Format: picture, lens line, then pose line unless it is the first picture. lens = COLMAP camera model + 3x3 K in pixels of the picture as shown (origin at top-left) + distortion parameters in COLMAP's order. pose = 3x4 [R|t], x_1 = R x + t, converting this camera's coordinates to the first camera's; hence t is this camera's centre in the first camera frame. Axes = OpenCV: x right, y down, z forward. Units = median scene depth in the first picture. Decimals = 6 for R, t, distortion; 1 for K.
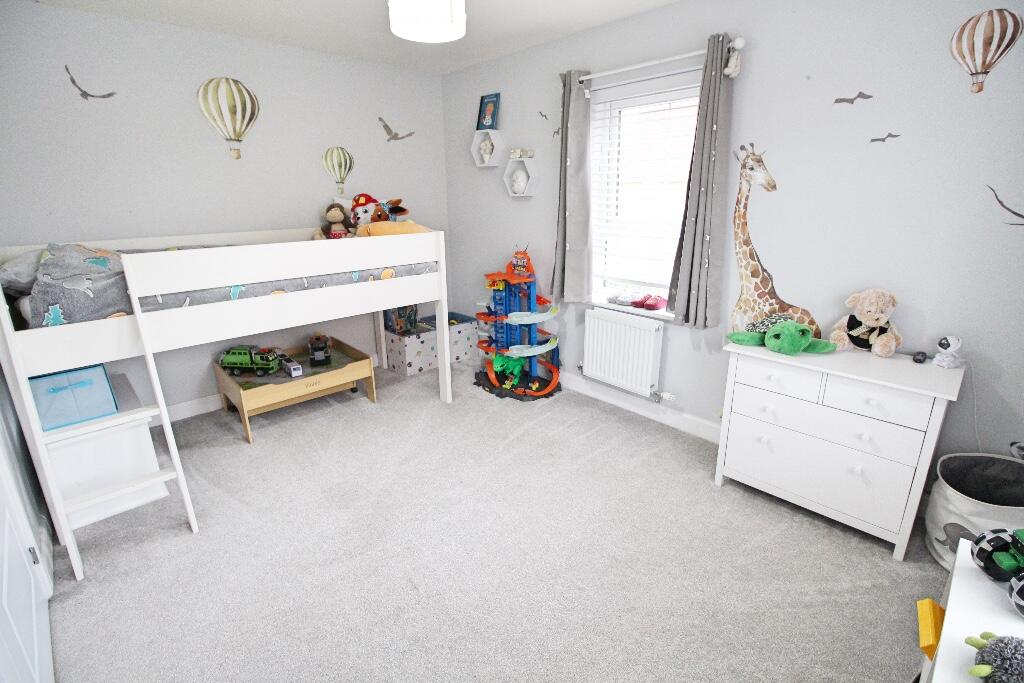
lens RADIAL K [[473.3, 0, 519.8], [0, 473.3, 330.1], [0, 0, 1]] dist [-0.018832, -0.007008]
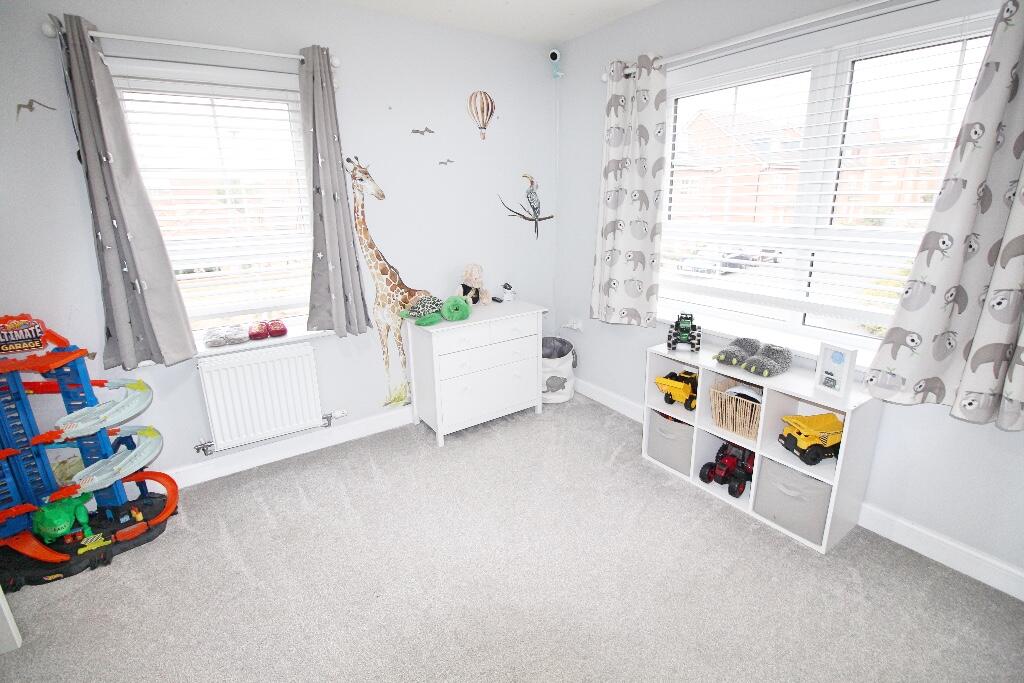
lens RADIAL K [[473.3, 0, 519.8], [0, 473.3, 330.1], [0, 0, 1]] dist [-0.018832, -0.007008]
pose [[0.151095, -0.258520, 0.954116, -0.594667], [0.287167, 0.935052, 0.207878, -0.131941], [-0.945889, 0.242581, 0.215520, 0.479493]]
